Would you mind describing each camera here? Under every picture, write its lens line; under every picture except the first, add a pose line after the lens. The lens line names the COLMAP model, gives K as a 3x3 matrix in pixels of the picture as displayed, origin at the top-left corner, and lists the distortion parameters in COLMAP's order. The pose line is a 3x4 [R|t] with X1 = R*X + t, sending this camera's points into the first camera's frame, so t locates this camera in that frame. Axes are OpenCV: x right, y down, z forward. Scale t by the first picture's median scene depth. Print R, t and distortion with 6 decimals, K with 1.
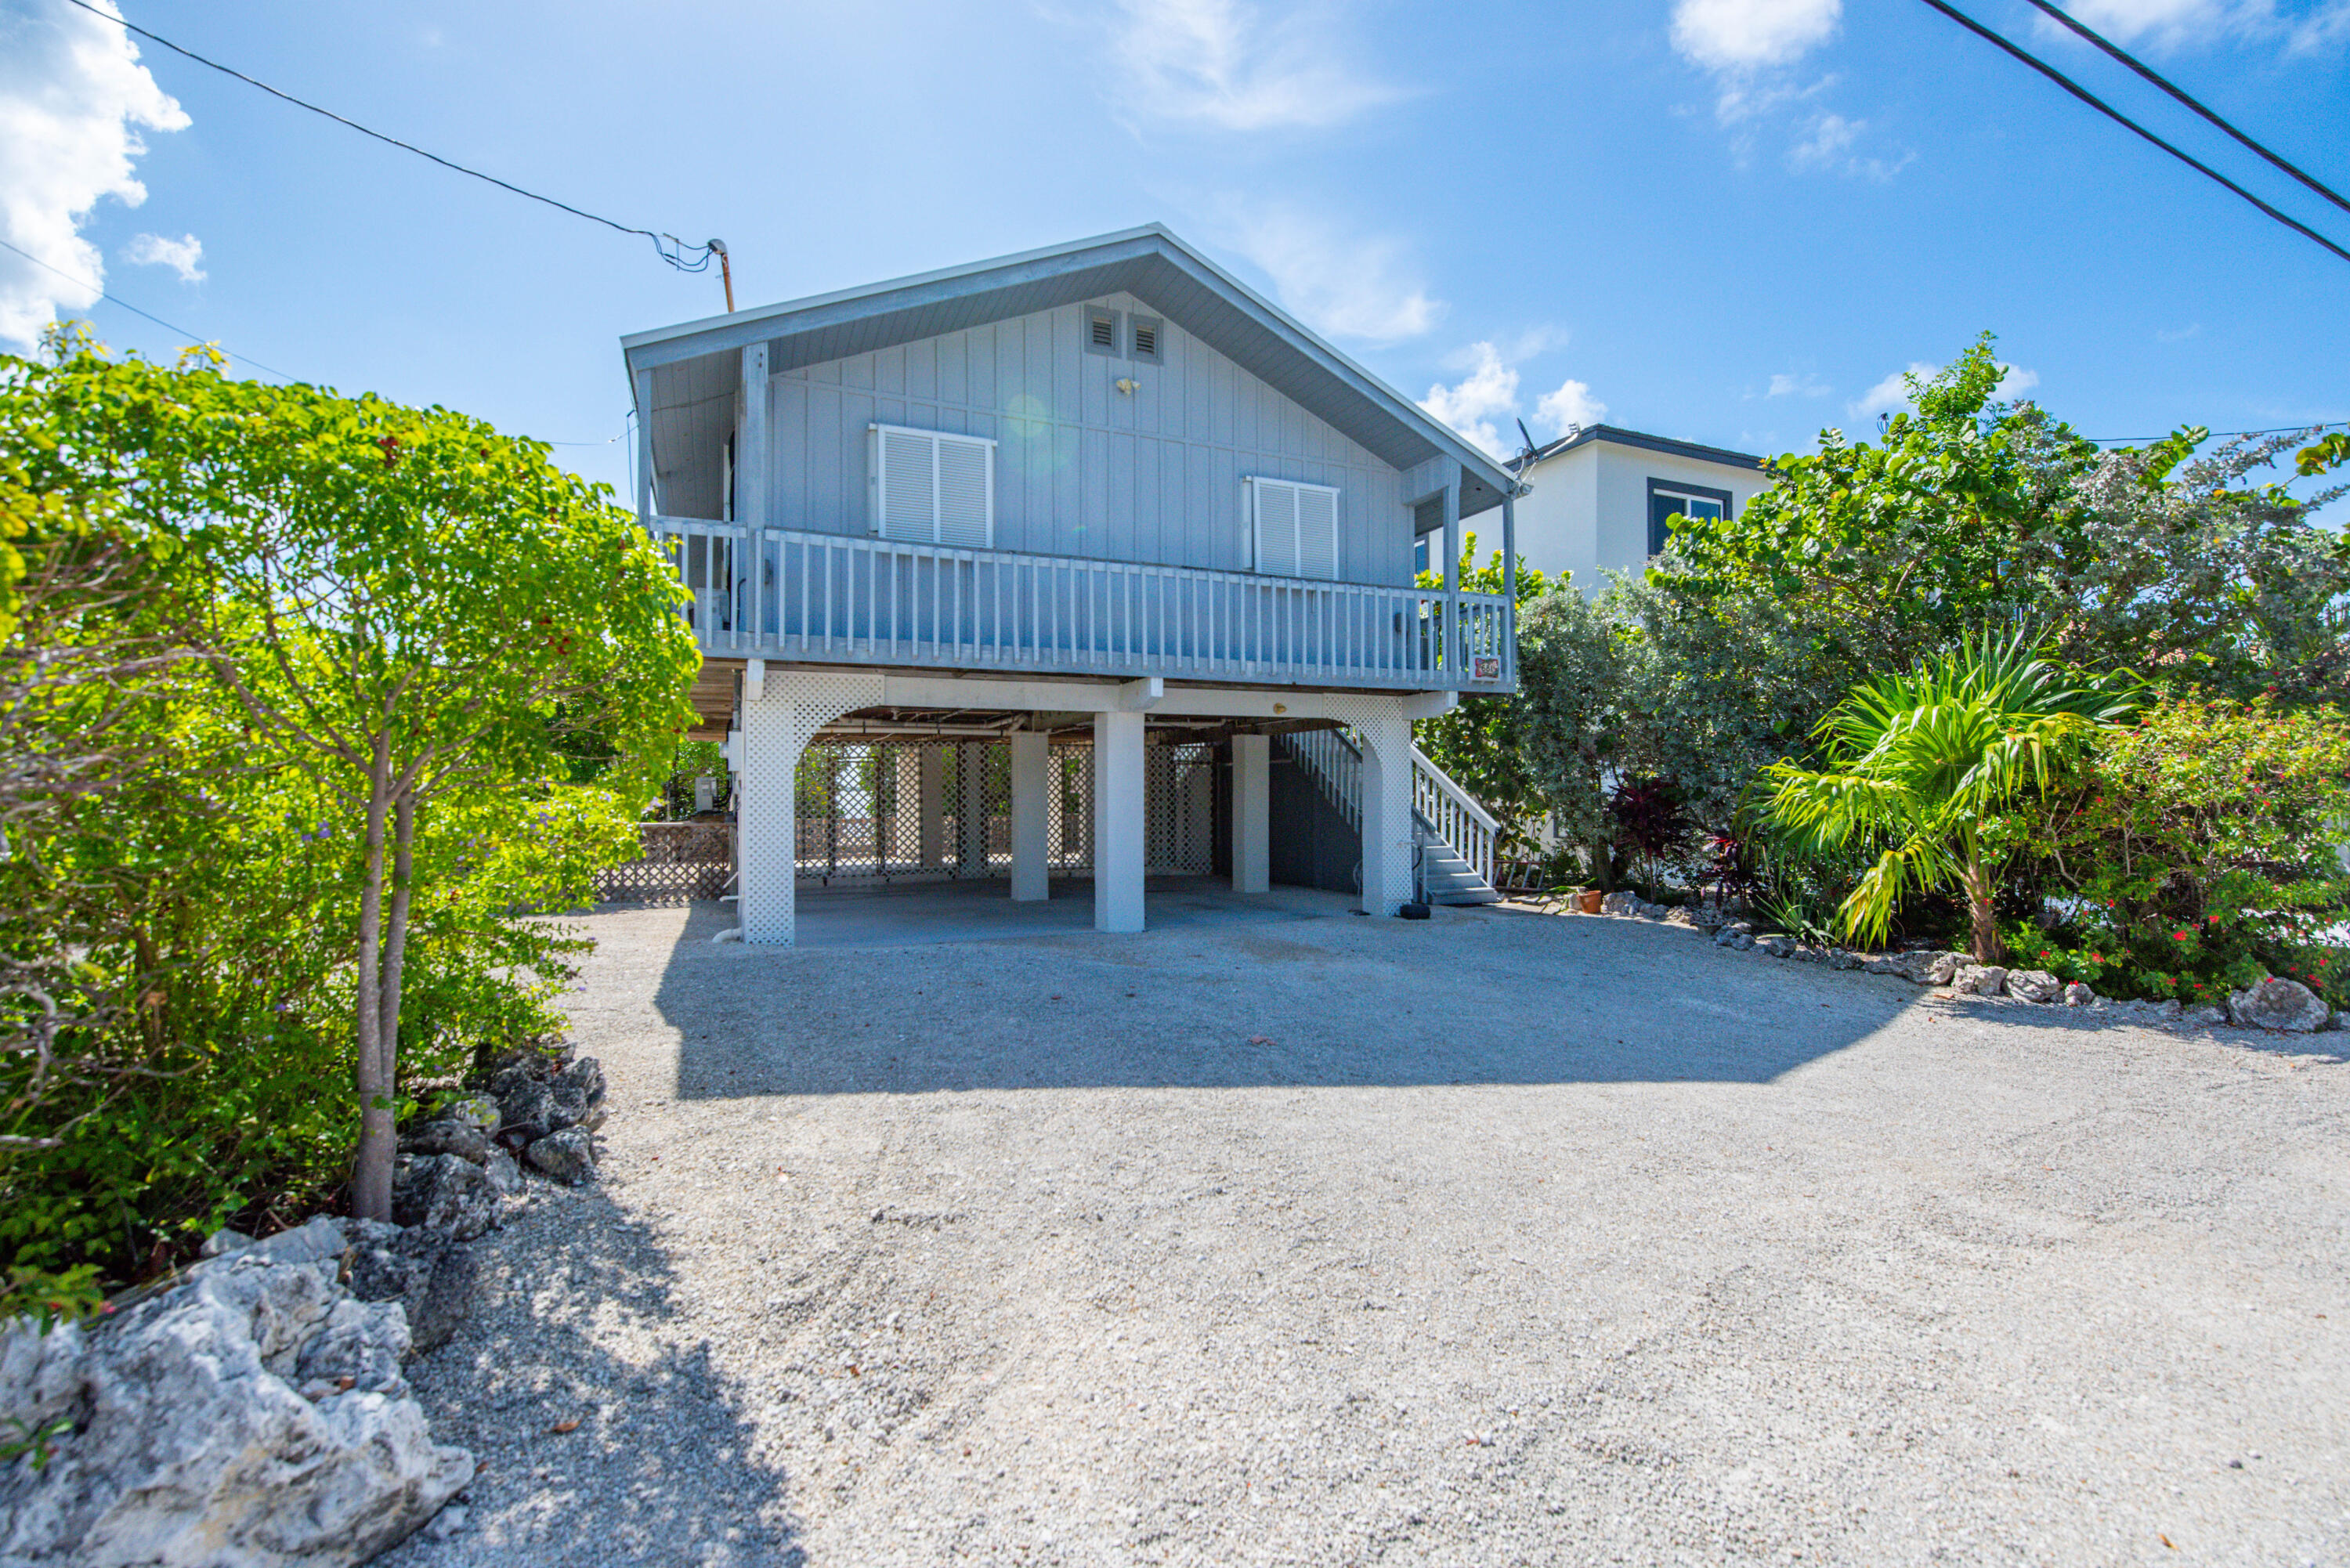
lens RADIAL K [[1034.2, 0, 1308.1], [0, 1034.2, 744.5], [0, 0, 1]] dist [-0.000322, -0.011170]
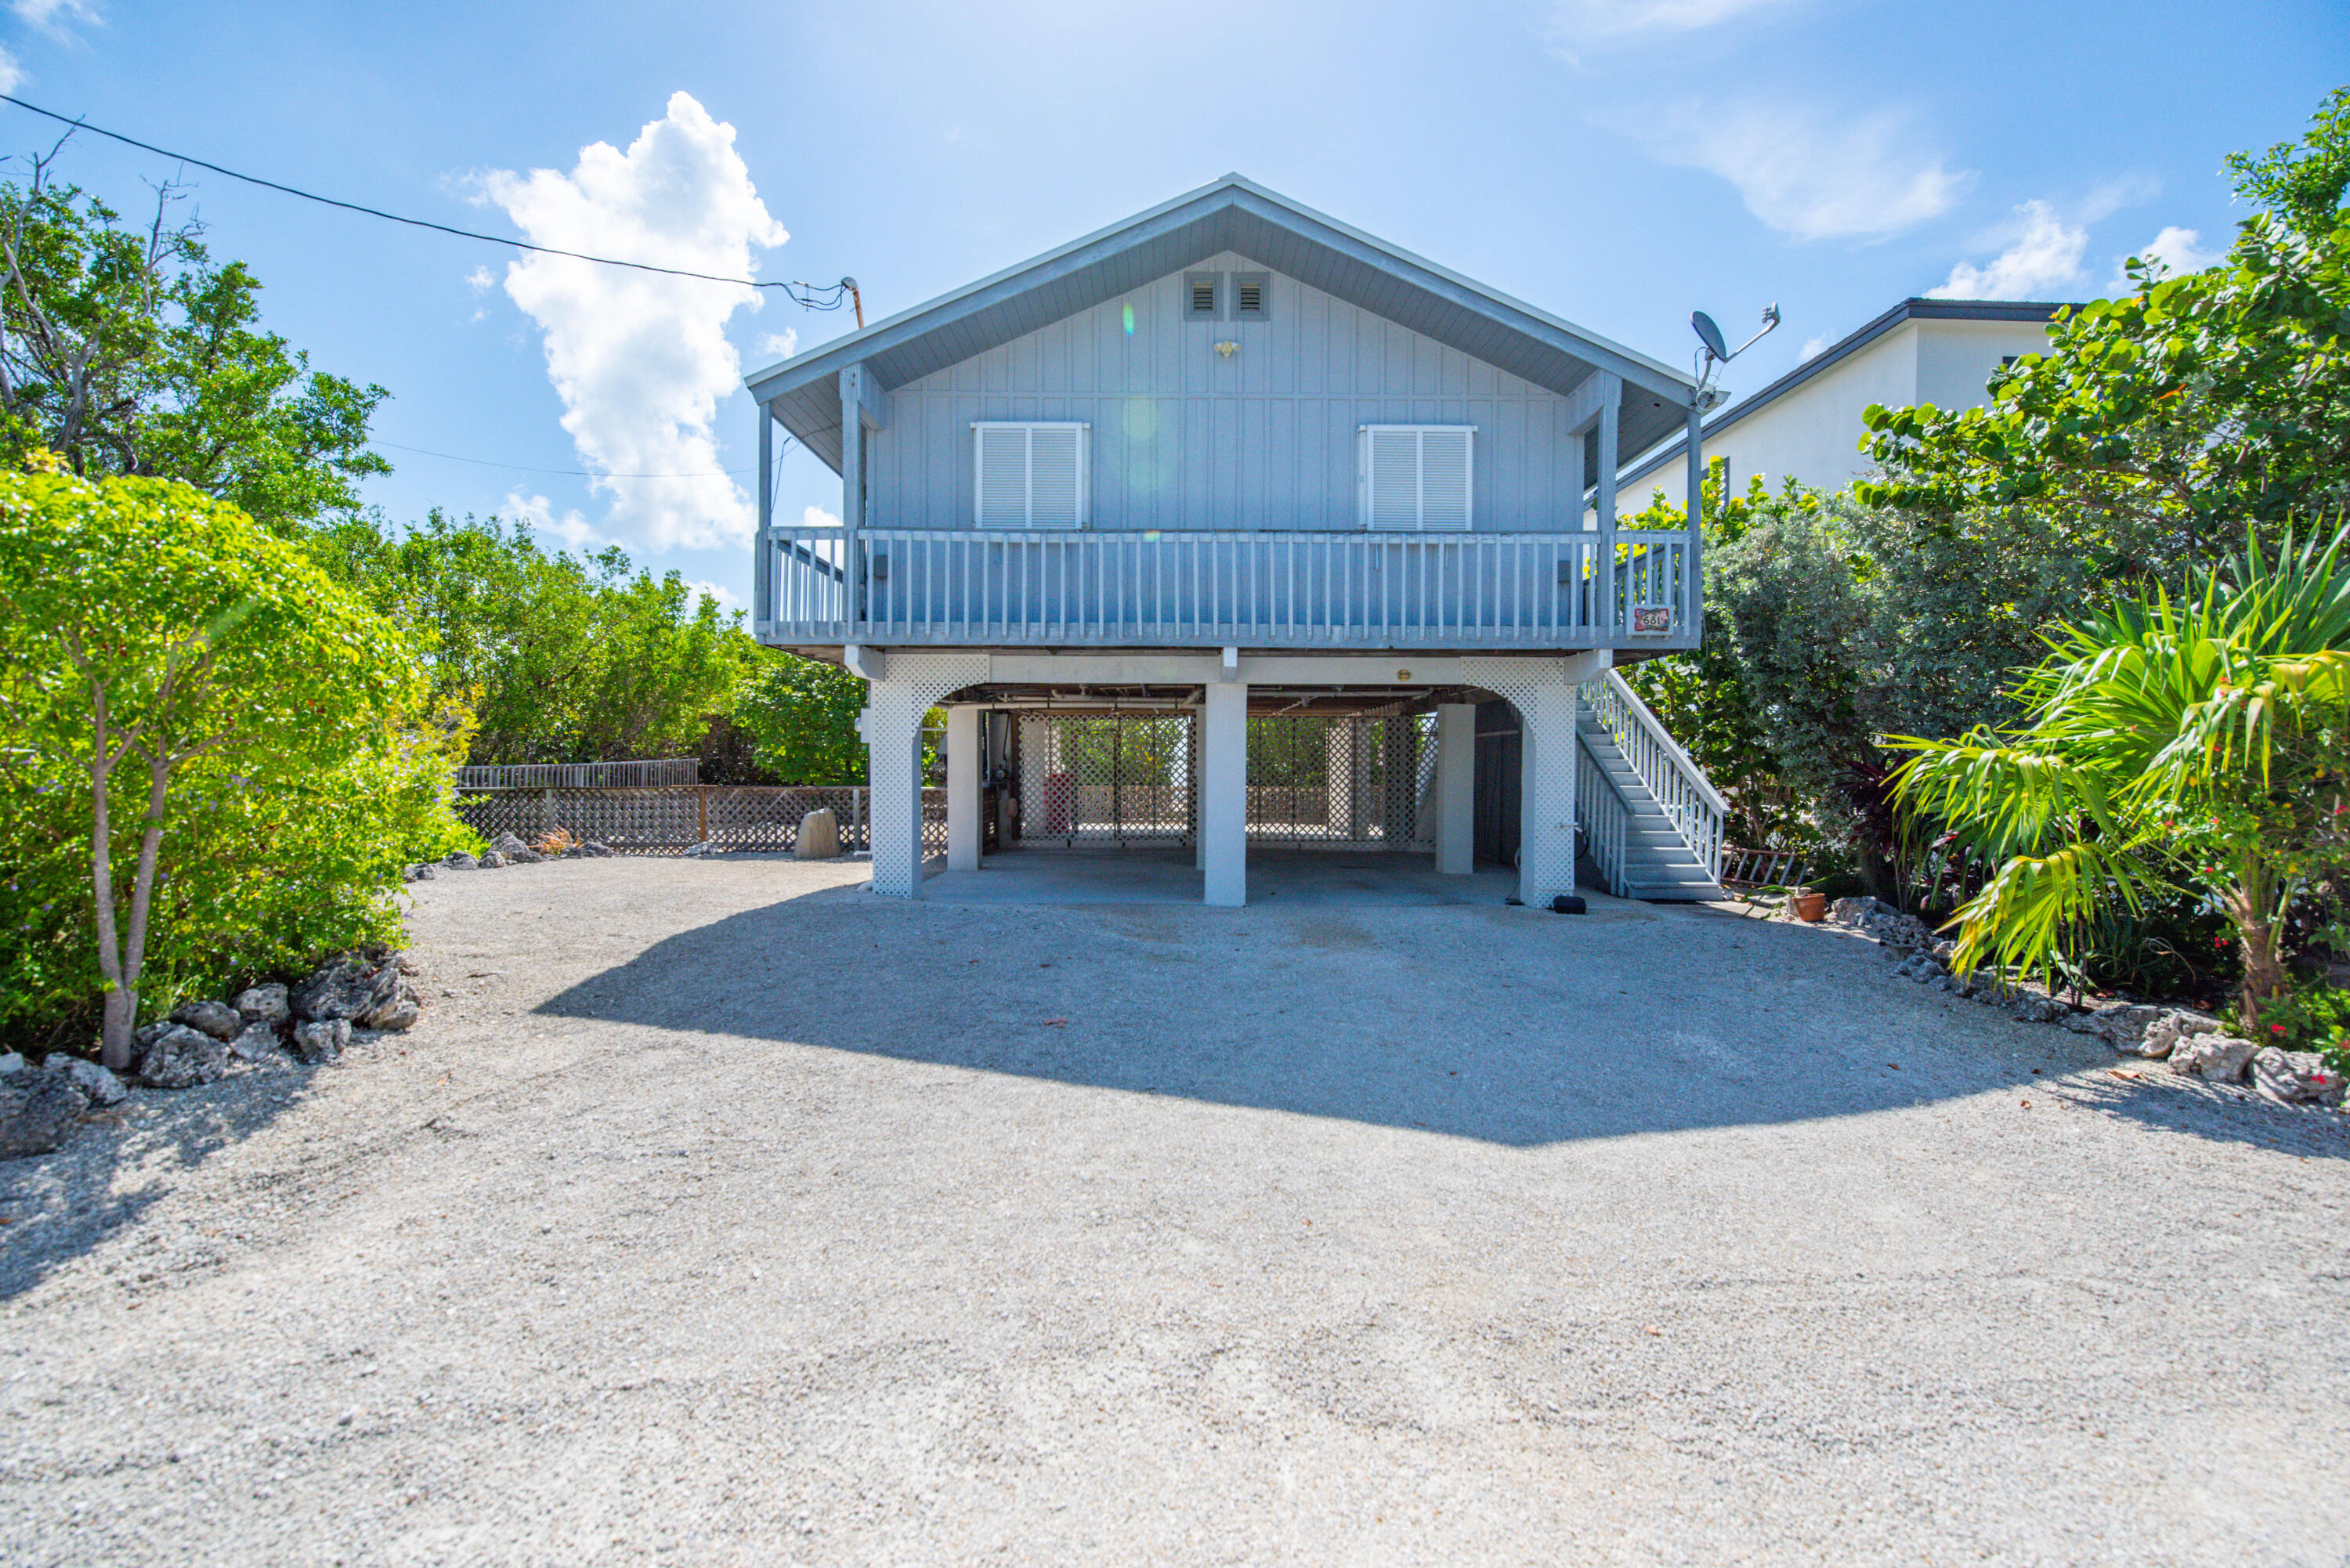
lens RADIAL K [[1050.3, 0, 1172.9], [0, 1050.3, 751.2], [0, 0, 1]] dist [-0.000342, -0.011557]
pose [[0.904315, 0.003317, -0.426853, 0.239528], [0.010807, 0.999471, 0.030661, 0.001929], [0.426729, -0.032340, 0.903801, 0.083738]]
